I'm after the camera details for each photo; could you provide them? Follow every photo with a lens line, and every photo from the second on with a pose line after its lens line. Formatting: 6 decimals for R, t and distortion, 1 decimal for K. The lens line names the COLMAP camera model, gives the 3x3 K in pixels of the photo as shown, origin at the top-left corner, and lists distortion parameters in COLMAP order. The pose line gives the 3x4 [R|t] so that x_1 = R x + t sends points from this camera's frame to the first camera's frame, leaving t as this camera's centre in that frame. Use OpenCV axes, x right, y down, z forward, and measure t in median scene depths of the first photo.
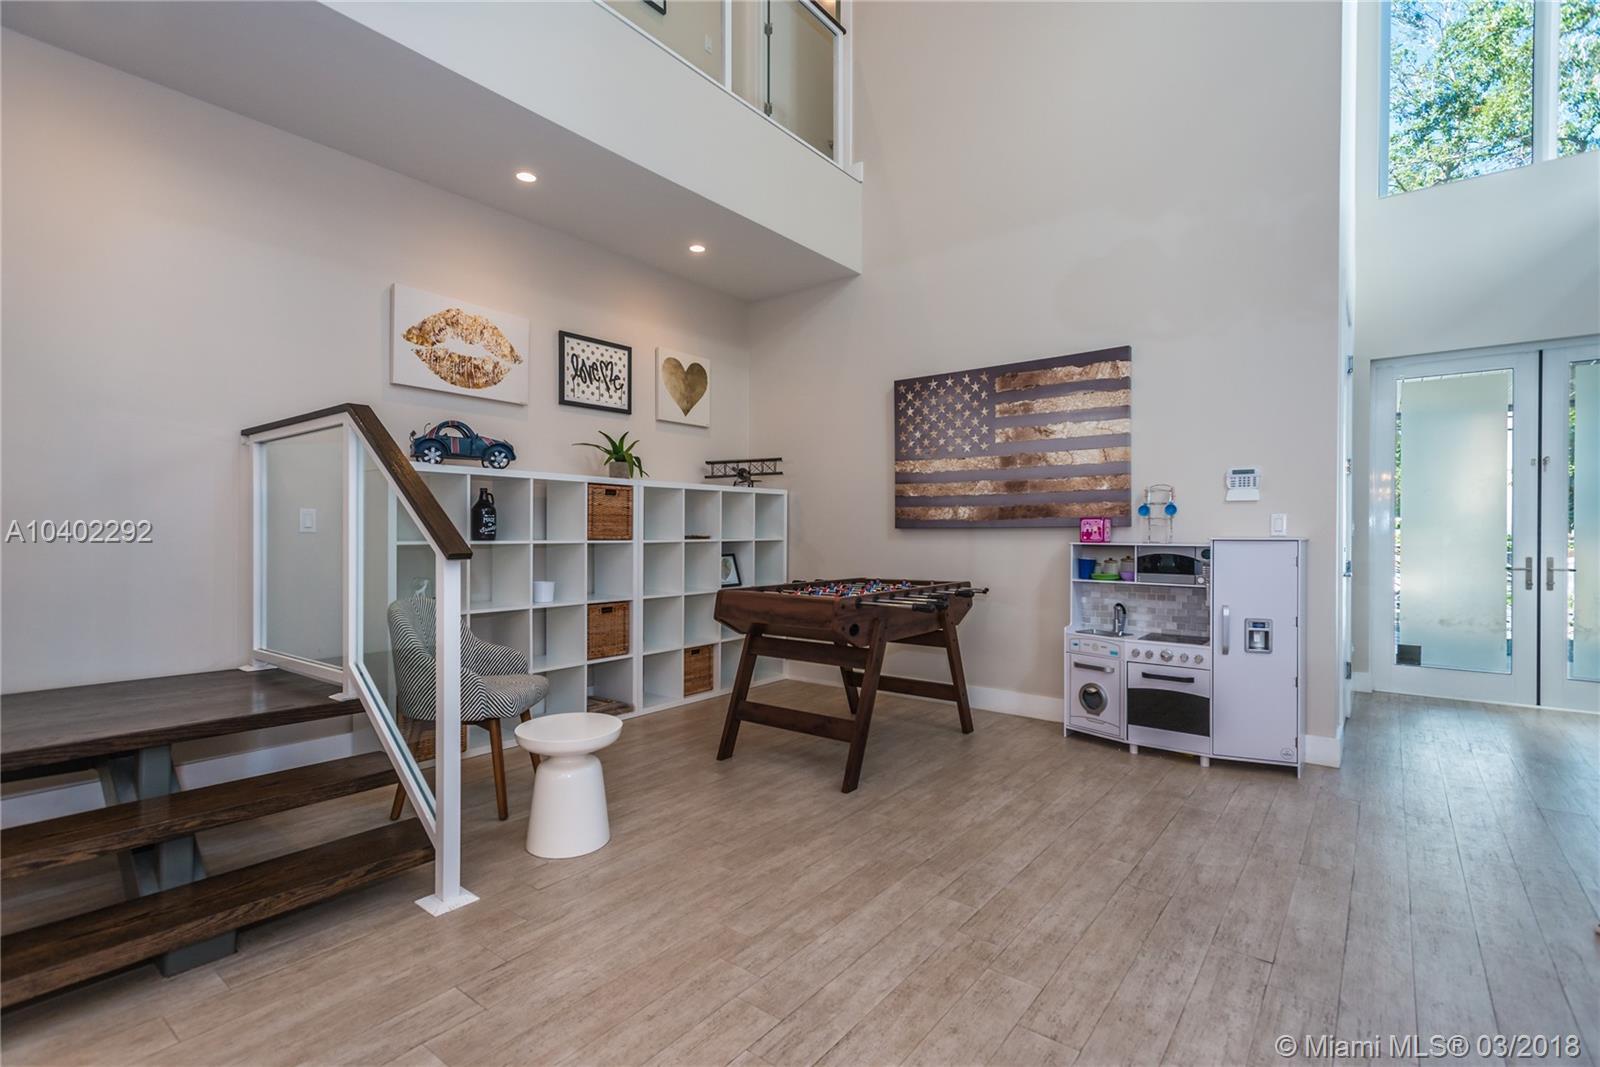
lens RADIAL K [[730.1, 0, 802.9], [0, 730.1, 538.6], [0, 0, 1]] dist [0.000216, 0.000417]
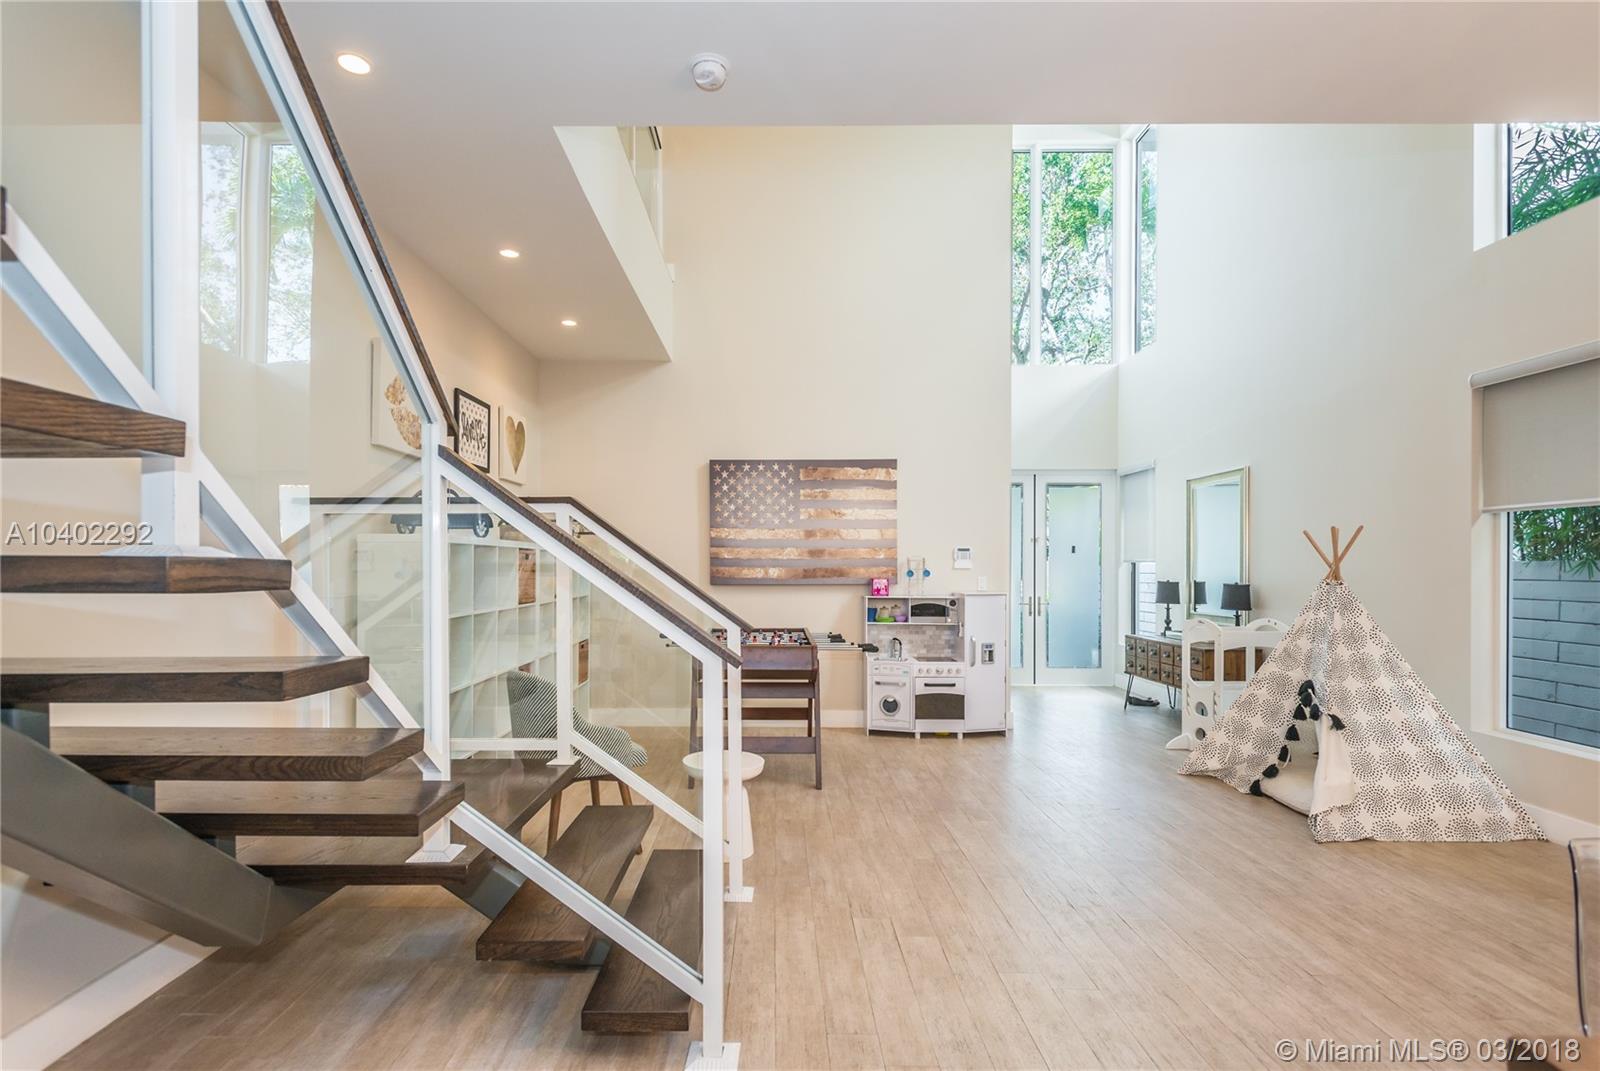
lens RADIAL K [[778.2, 0, 786.1], [0, 778.2, 569.9], [0, 0, 1]] dist [0.000547, 0.000172]
pose [[0.785473, -0.005905, 0.618868, -0.633329], [0.005221, 0.999982, 0.002915, -0.047264], [-0.618874, 0.000941, 0.785490, -0.068996]]
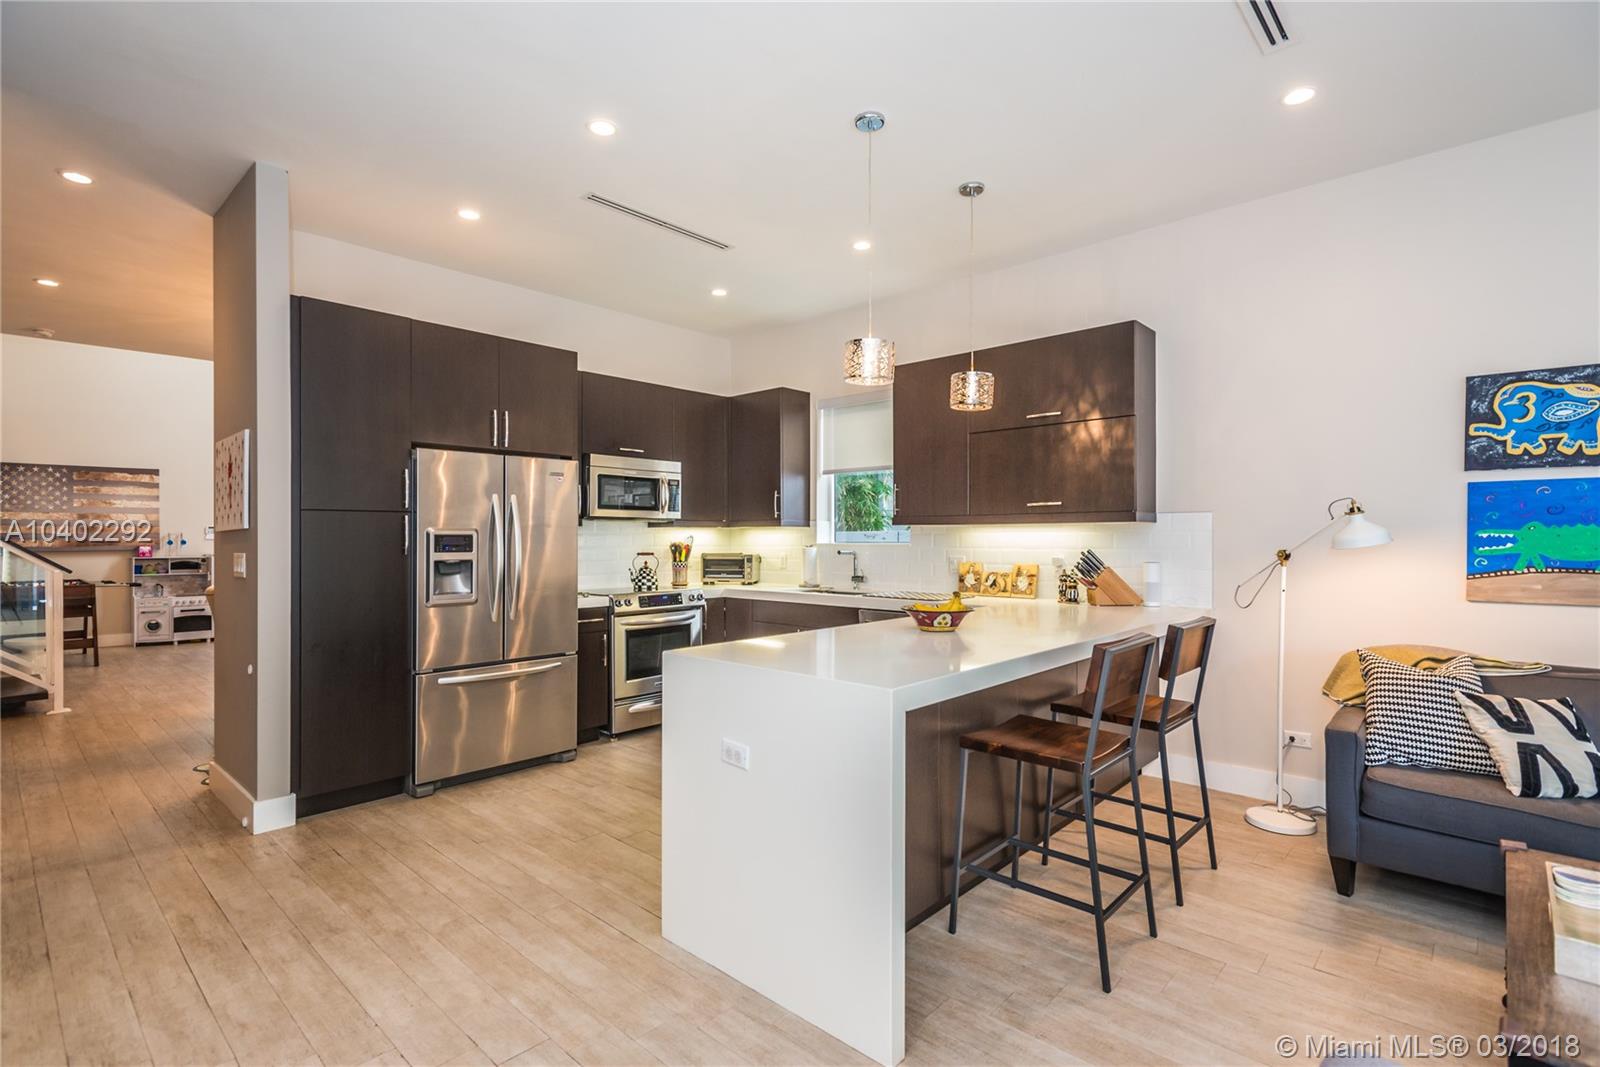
lens RADIAL K [[778.2, 0, 814.0], [0, 778.2, 534.9], [0, 0, 1]] dist [0.000547, 0.000172]
pose [[0.079156, -0.008531, 0.996826, -1.661979], [0.000996, 0.999964, 0.008478, -0.074803], [-0.996862, 0.000322, 0.079162, -1.116989]]
